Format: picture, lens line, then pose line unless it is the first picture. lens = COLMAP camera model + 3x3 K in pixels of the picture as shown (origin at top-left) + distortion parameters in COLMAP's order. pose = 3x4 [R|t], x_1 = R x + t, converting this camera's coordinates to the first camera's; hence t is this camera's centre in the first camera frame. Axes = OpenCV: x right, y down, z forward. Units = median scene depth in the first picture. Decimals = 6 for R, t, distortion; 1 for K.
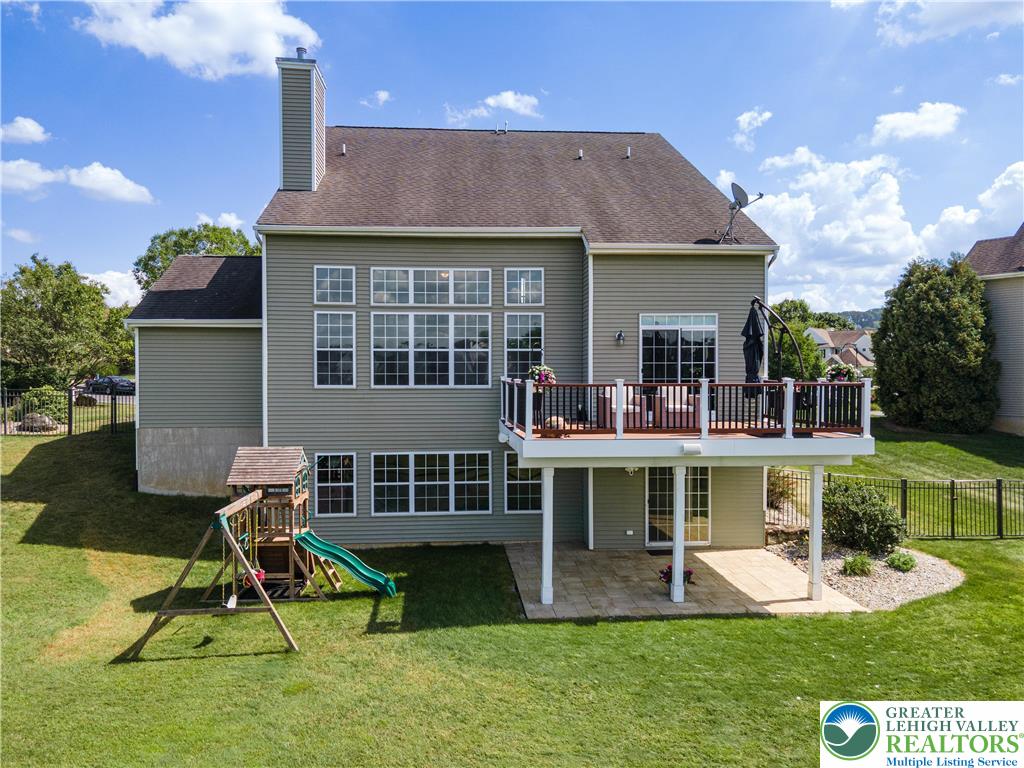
lens RADIAL K [[752.6, 0, 510.4], [0, 752.6, 380.5], [0, 0, 1]] dist [0.035862, -0.002163]
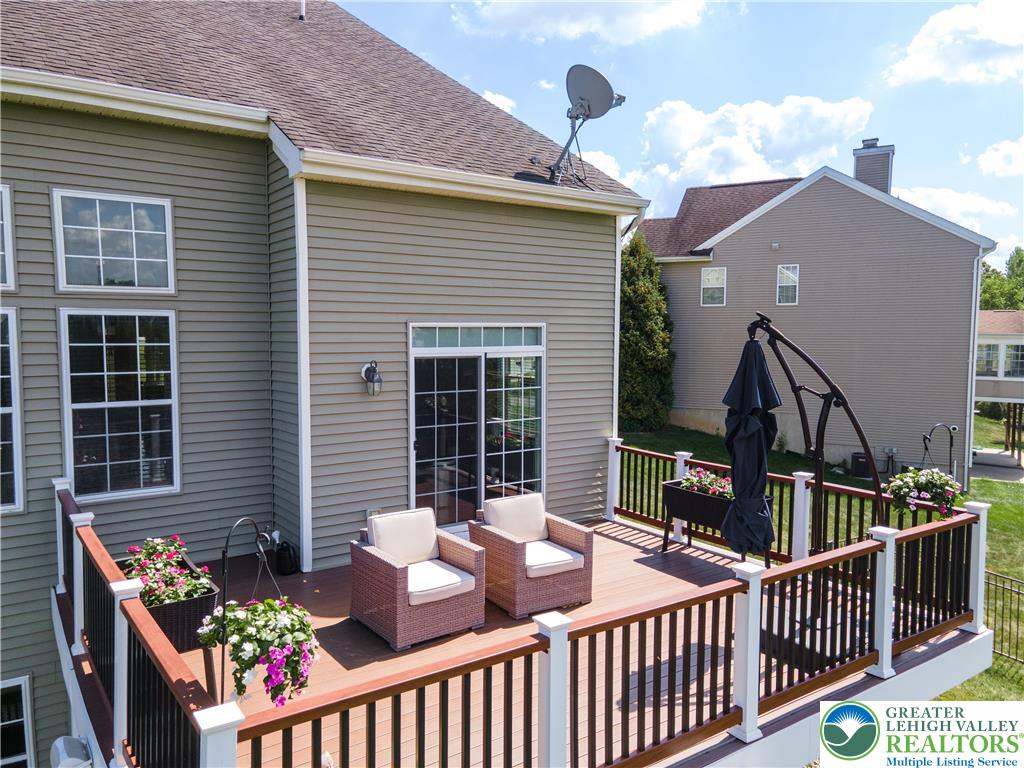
lens RADIAL K [[752.0, 0, 507.0], [0, 752.0, 383.7], [0, 0, 1]] dist [0.036233, 0.004308]
pose [[0.865298, -0.028537, 0.500445, -0.006286], [-0.002405, 0.998130, 0.061073, -0.079265], [-0.501253, -0.054050, 0.863611, 0.572967]]
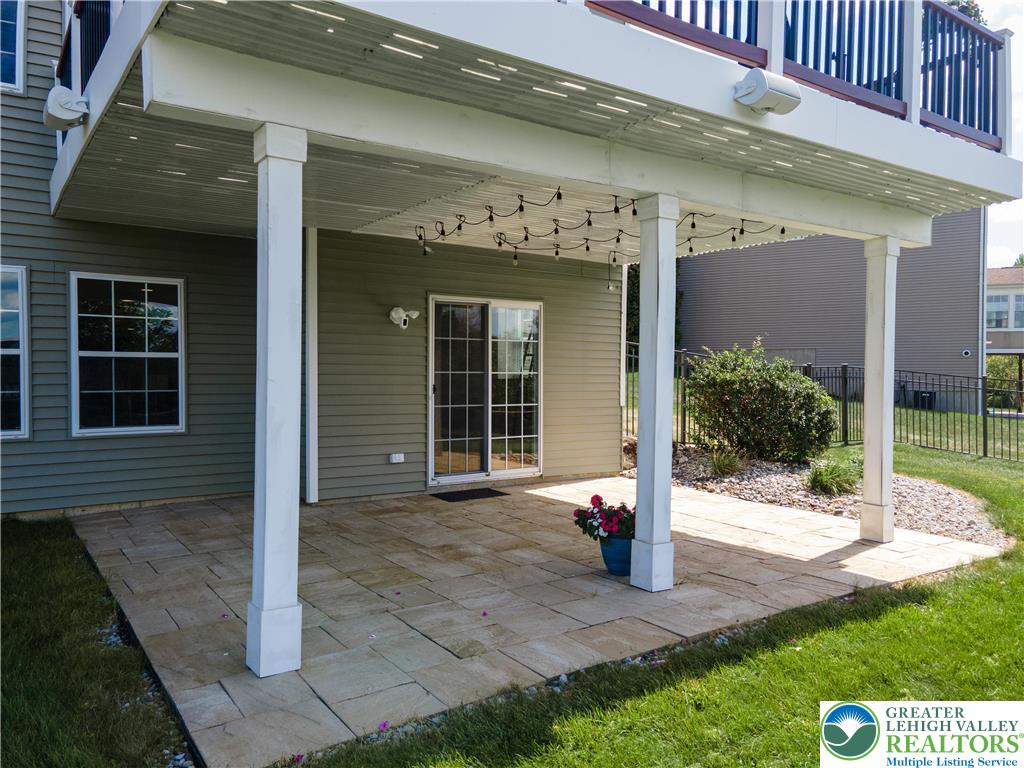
lens RADIAL K [[752.6, 0, 510.4], [0, 752.6, 380.5], [0, 0, 1]] dist [0.035862, -0.002163]
pose [[0.867774, -0.004666, 0.496938, -0.006422], [0.003485, 0.999988, 0.003304, 0.153330], [-0.496947, -0.001135, 0.867780, 0.575061]]
